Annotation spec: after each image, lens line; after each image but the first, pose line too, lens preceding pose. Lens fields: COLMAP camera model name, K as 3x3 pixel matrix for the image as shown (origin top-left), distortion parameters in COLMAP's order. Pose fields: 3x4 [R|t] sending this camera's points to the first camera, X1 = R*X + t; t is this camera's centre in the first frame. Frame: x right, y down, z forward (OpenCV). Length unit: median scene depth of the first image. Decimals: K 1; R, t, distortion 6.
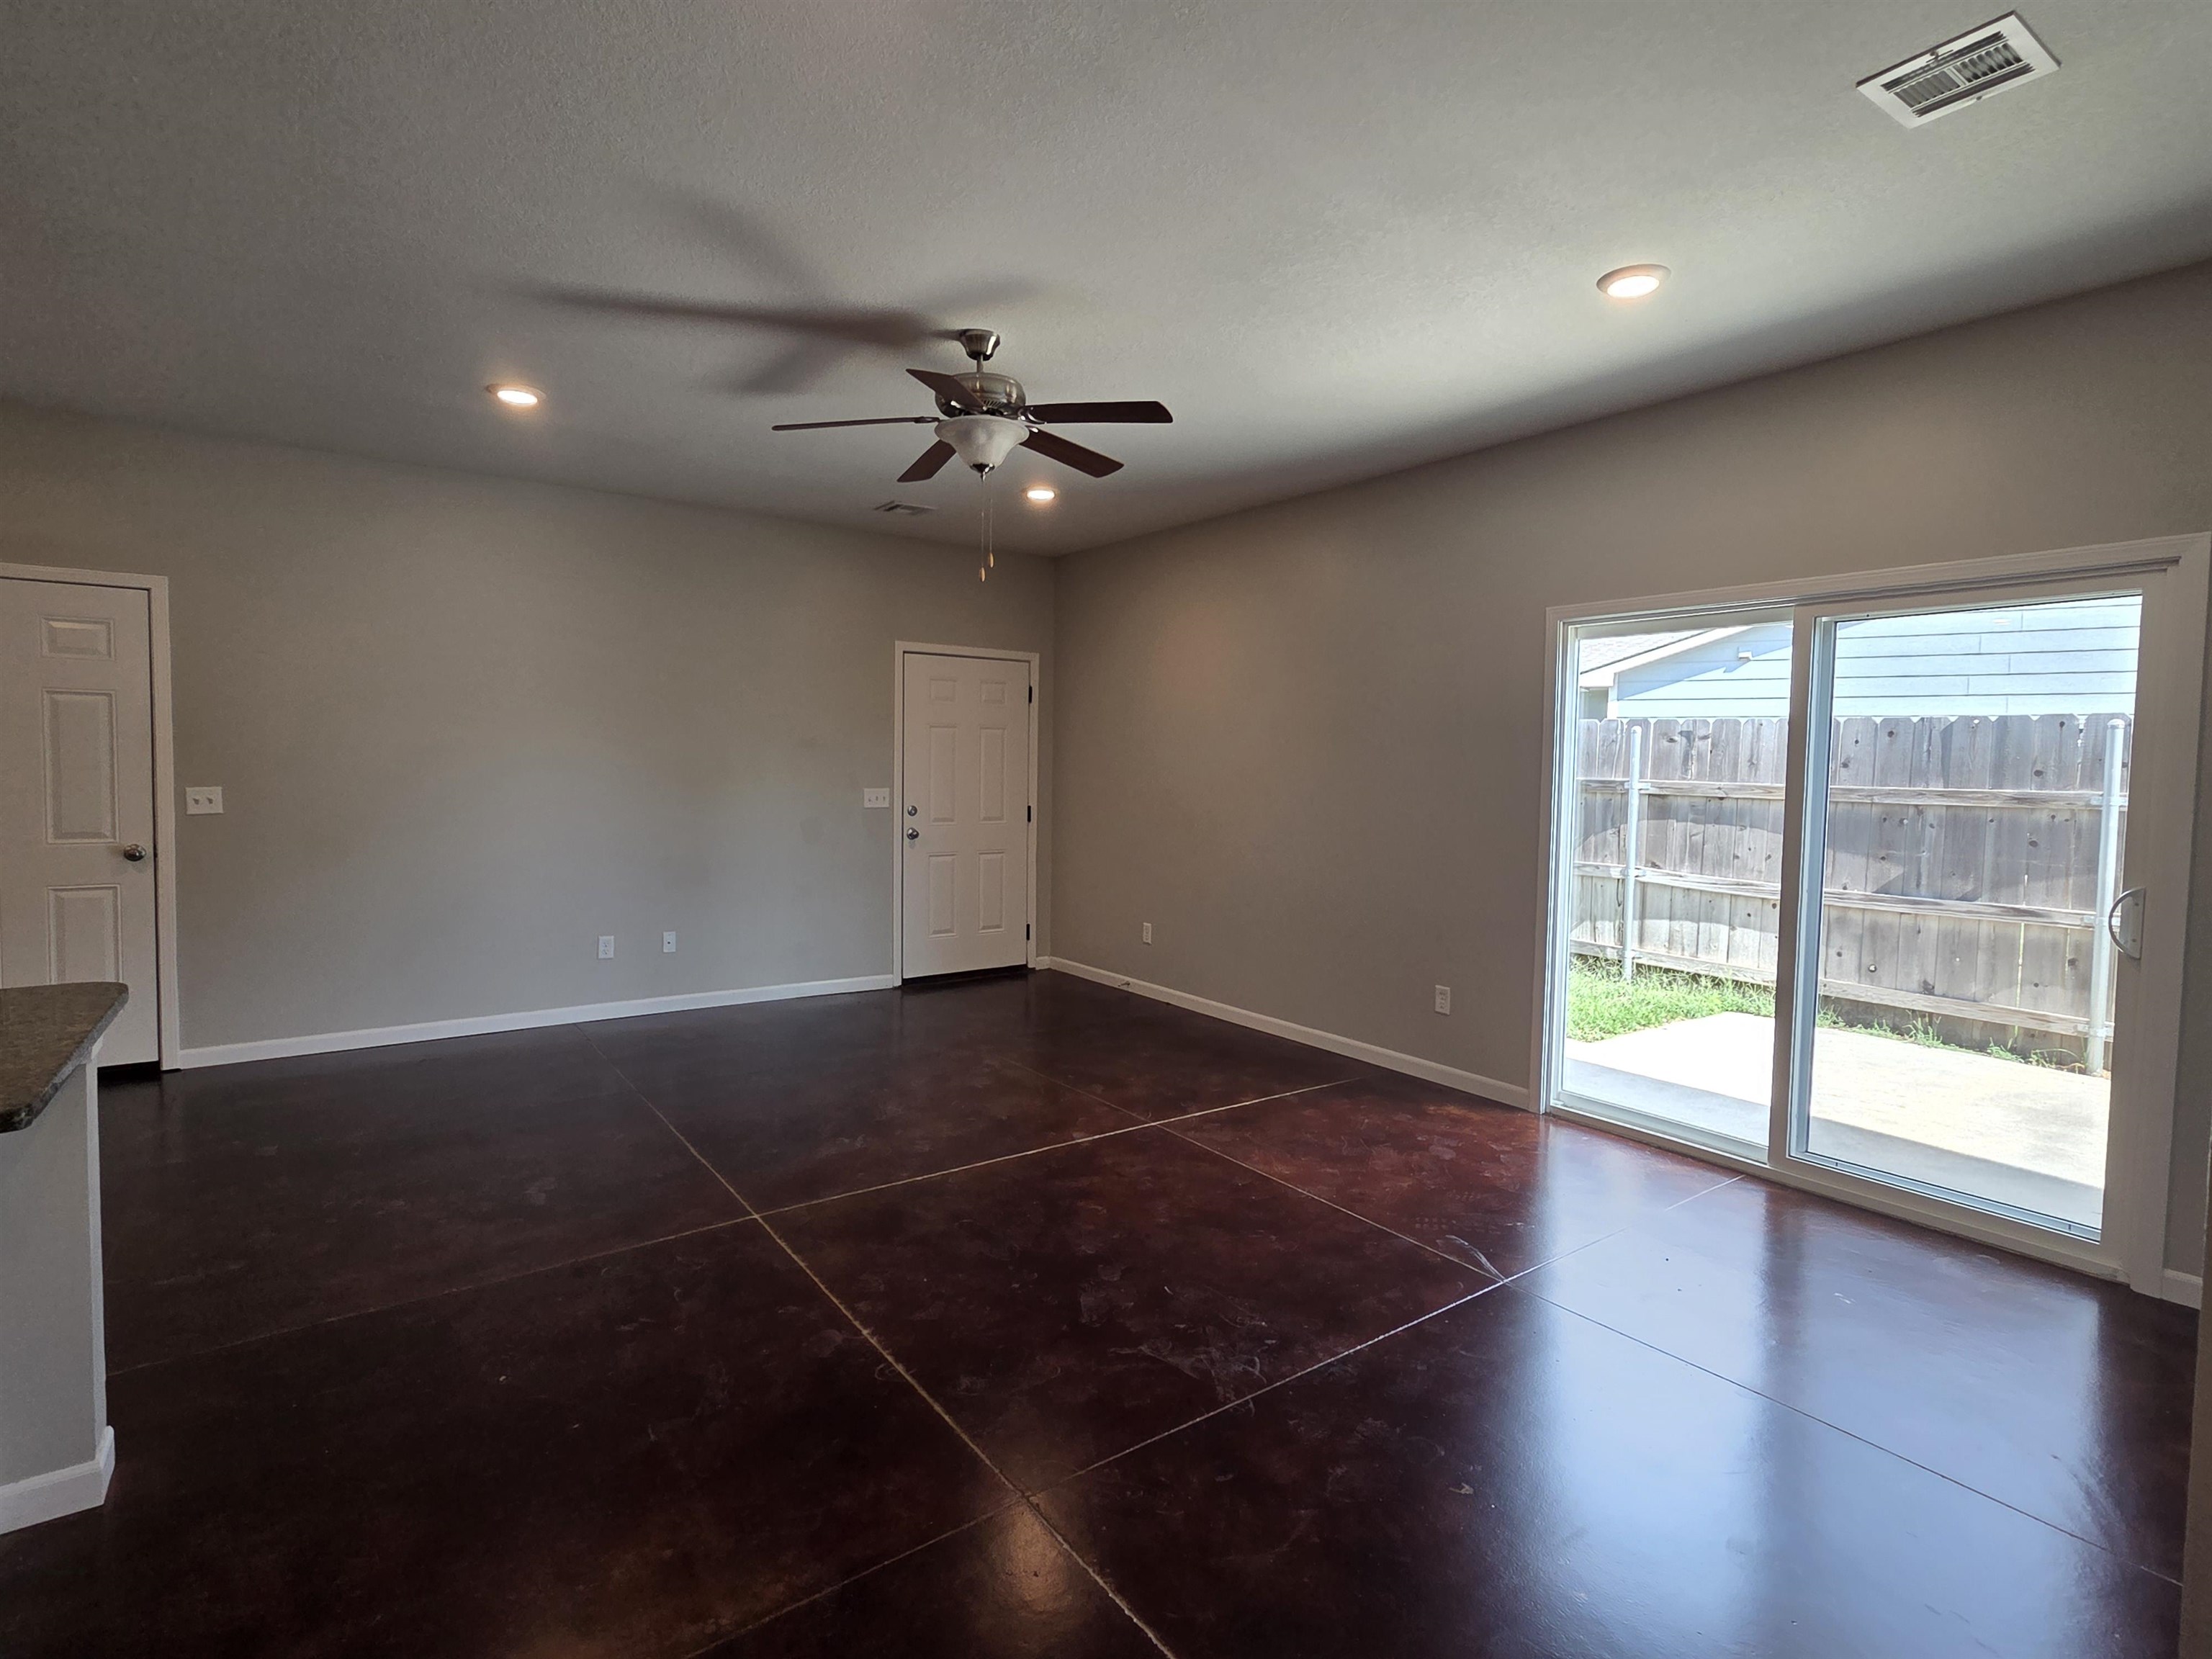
lens RADIAL K [[1096.9, 0, 1112.8], [0, 1096.9, 812.9], [0, 0, 1]] dist [0.005516, -0.000458]
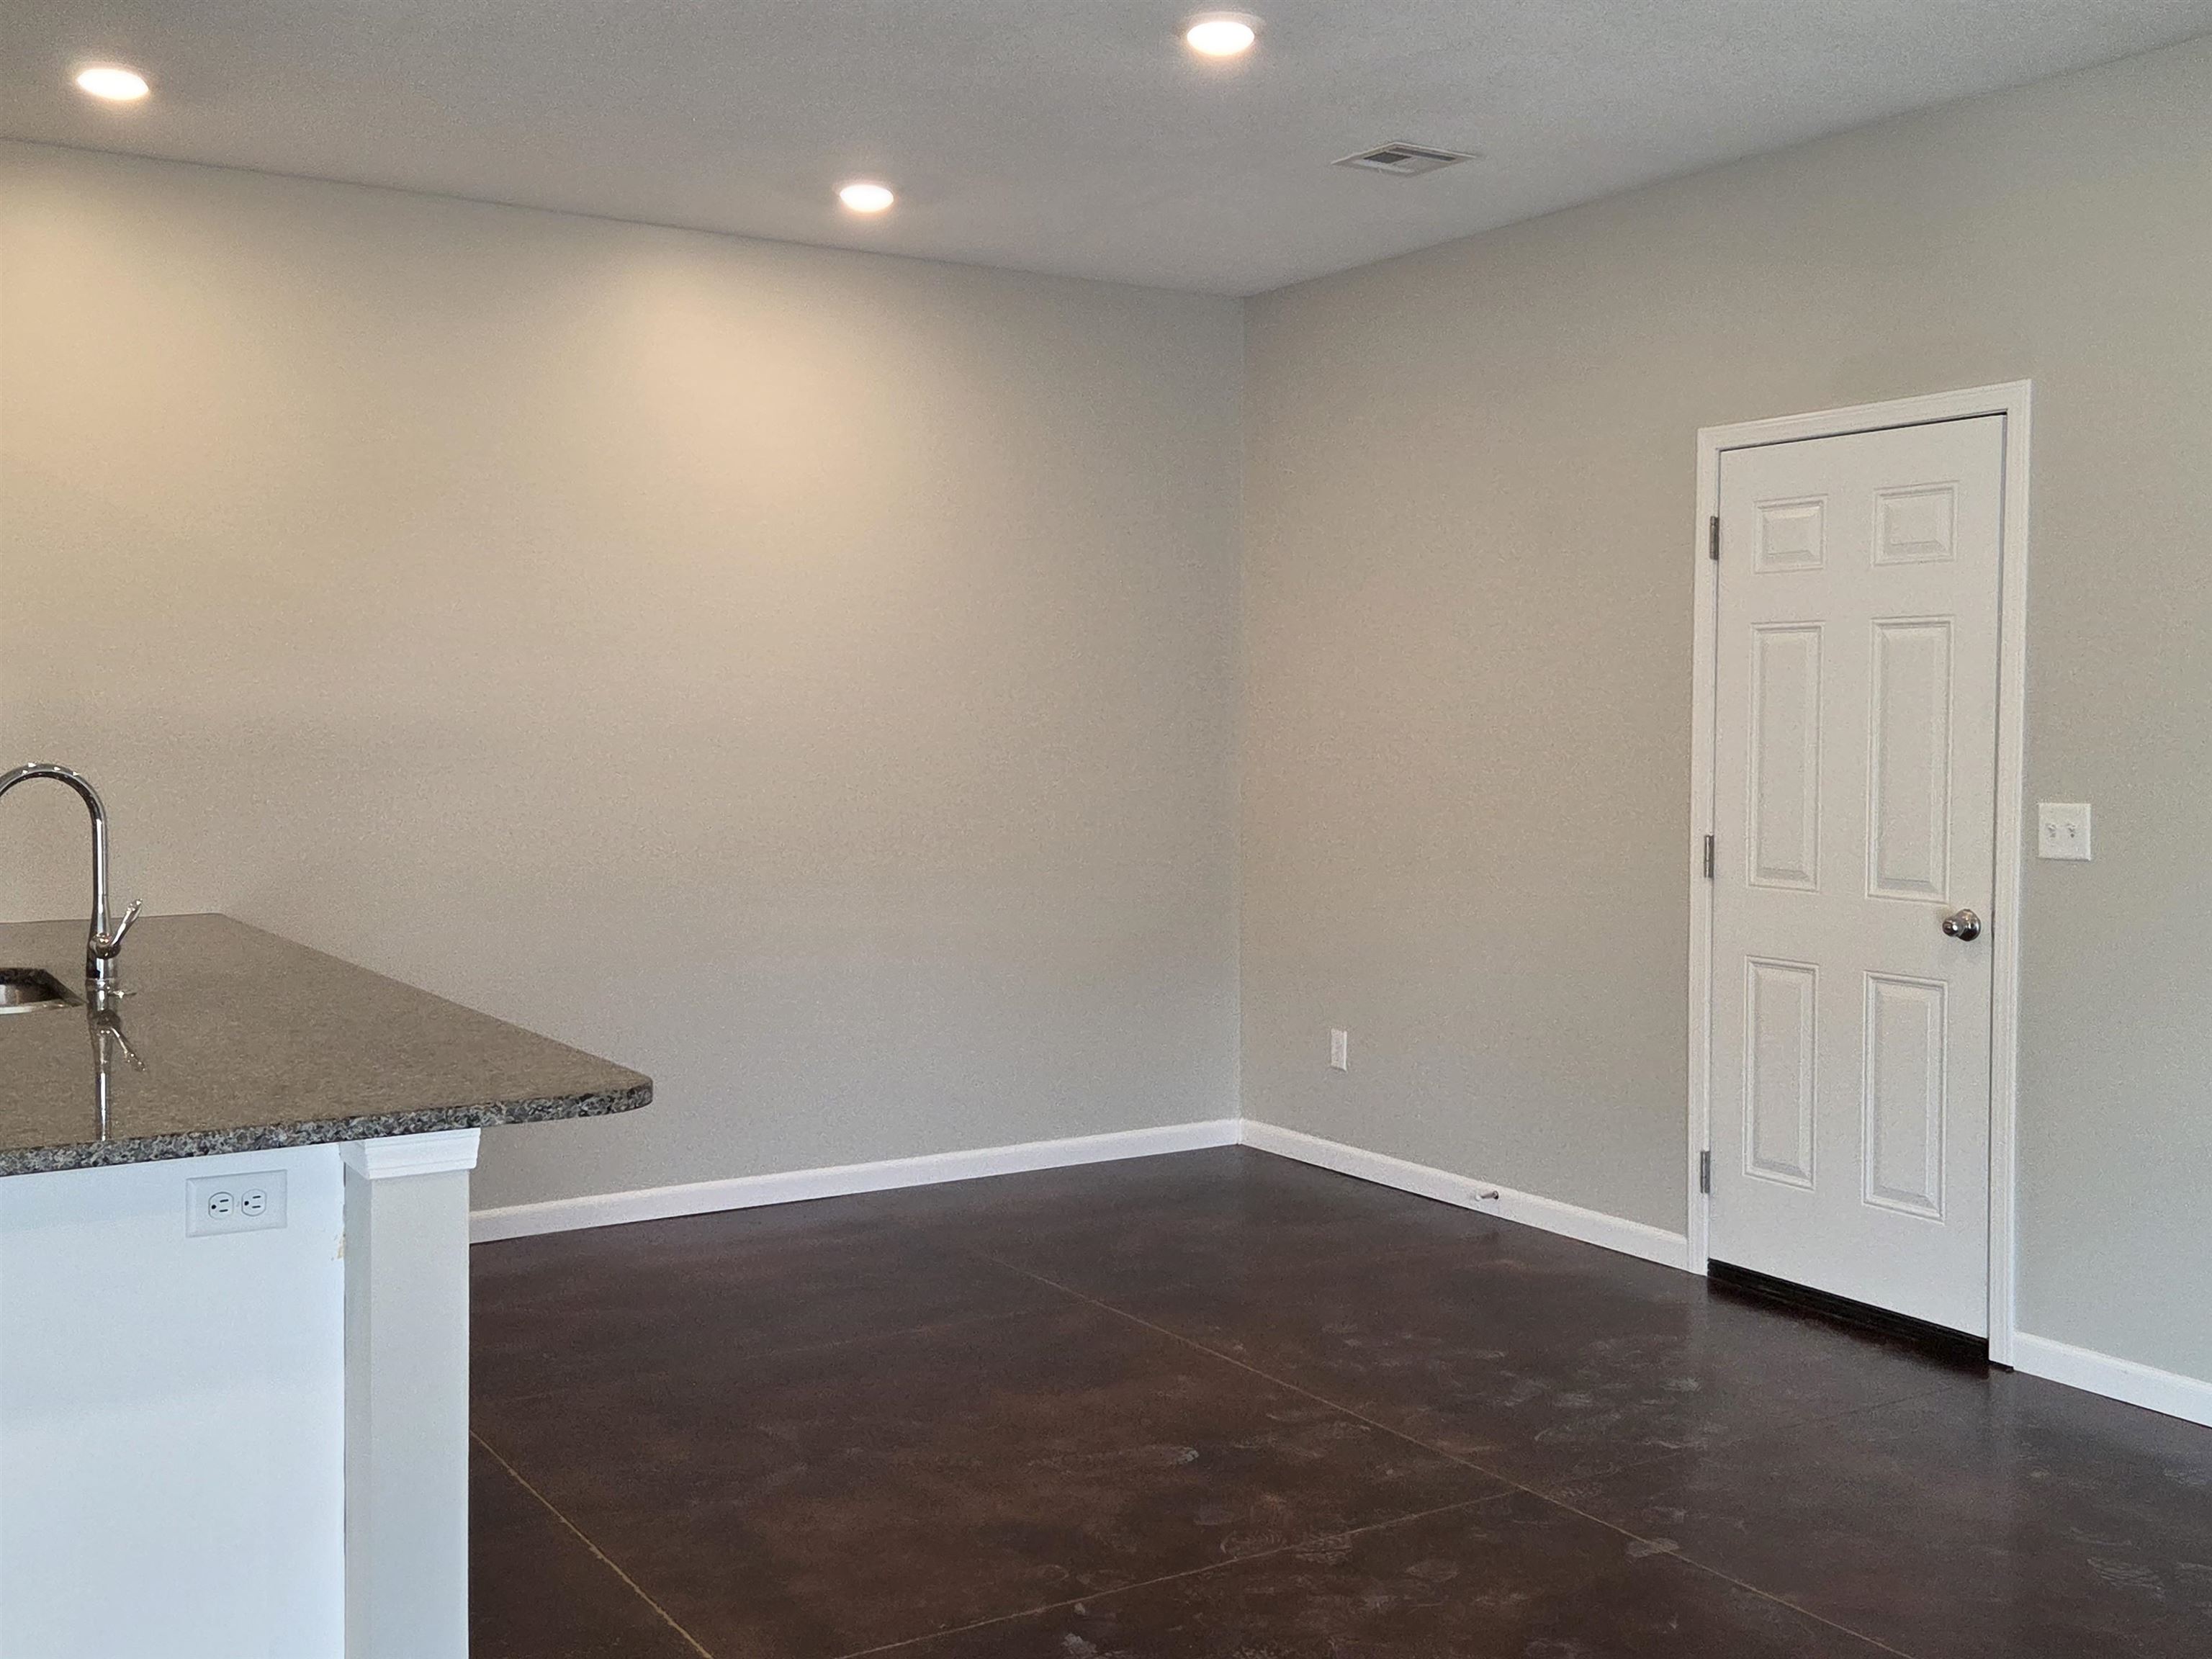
lens RADIAL K [[2234.1, 0, 1146.9], [0, 2234.1, 808.6], [0, 0, 1]] dist [0.057808, 0.000000]
pose [[-0.060414, 0.027940, -0.997782, 0.191308], [-0.051264, 0.998202, 0.031056, -0.031687], [0.996856, 0.053026, -0.058873, 0.674512]]
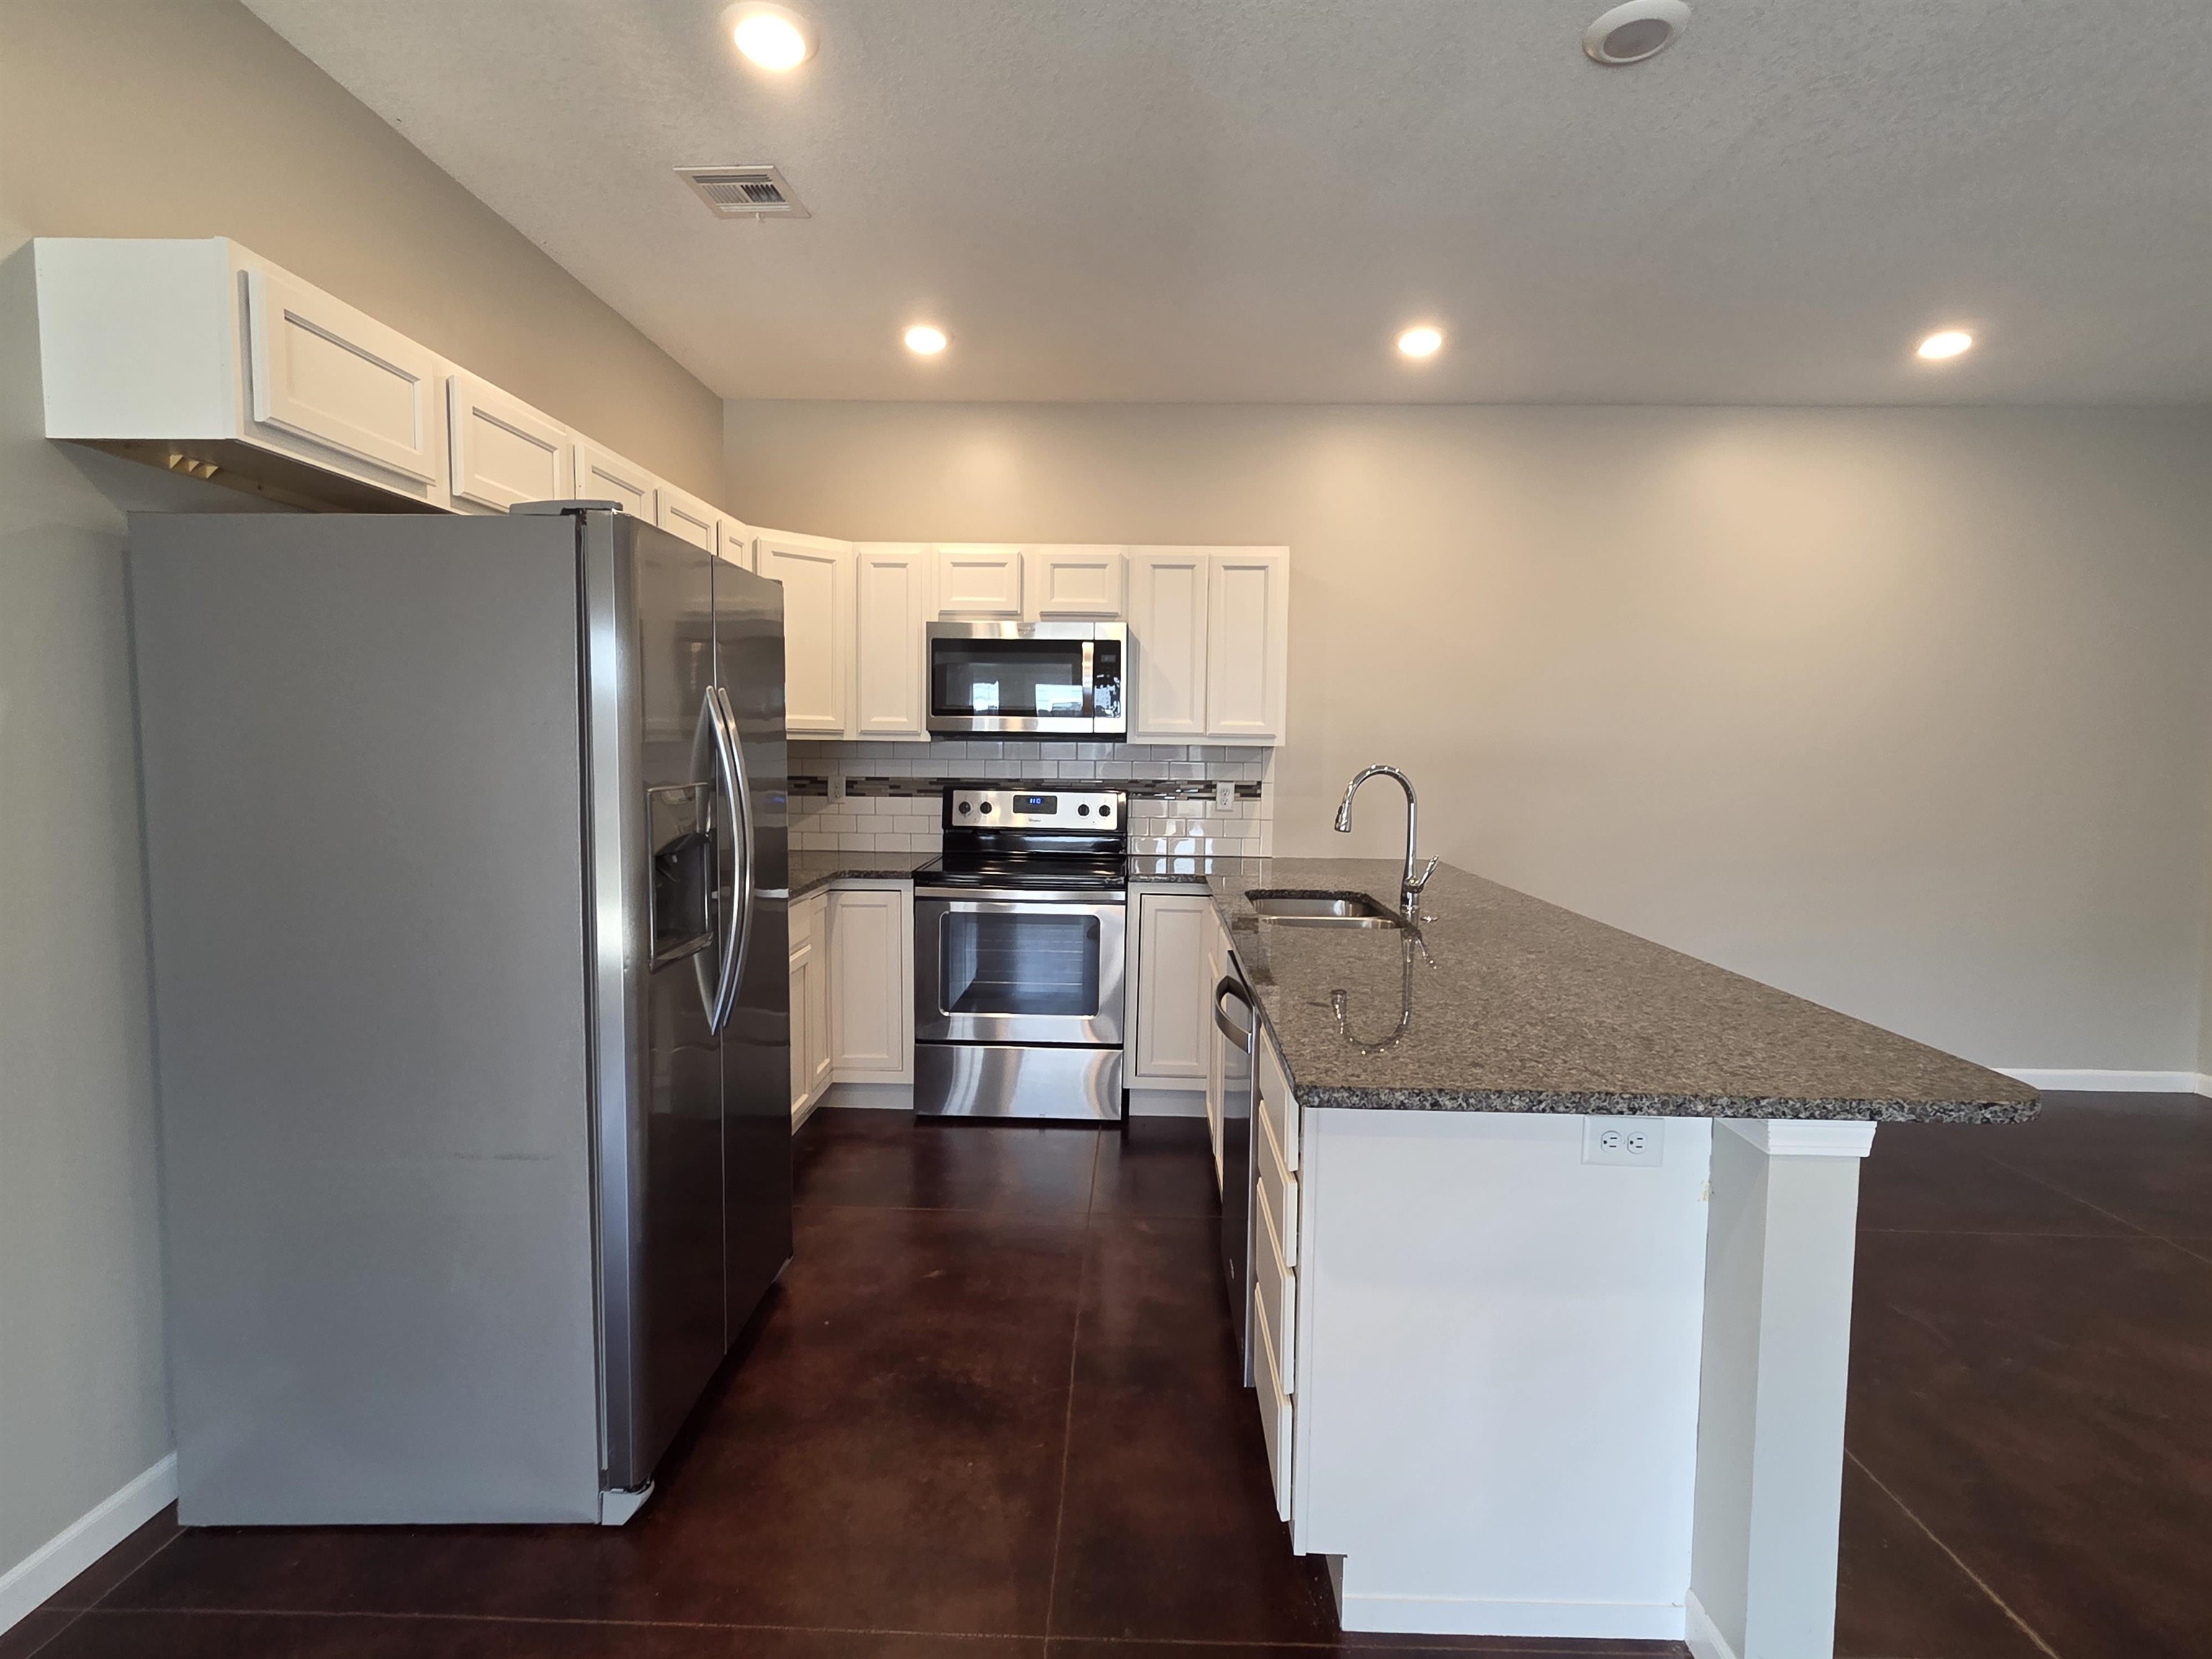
lens RADIAL K [[1096.9, 0, 1105.1], [0, 1096.9, 811.3], [0, 0, 1]] dist [0.005516, -0.000458]
pose [[-0.609708, 0.027159, -0.792160, -0.032281], [-0.060227, 0.994936, 0.080467, -0.015334], [0.790334, 0.096771, -0.604985, 0.465305]]
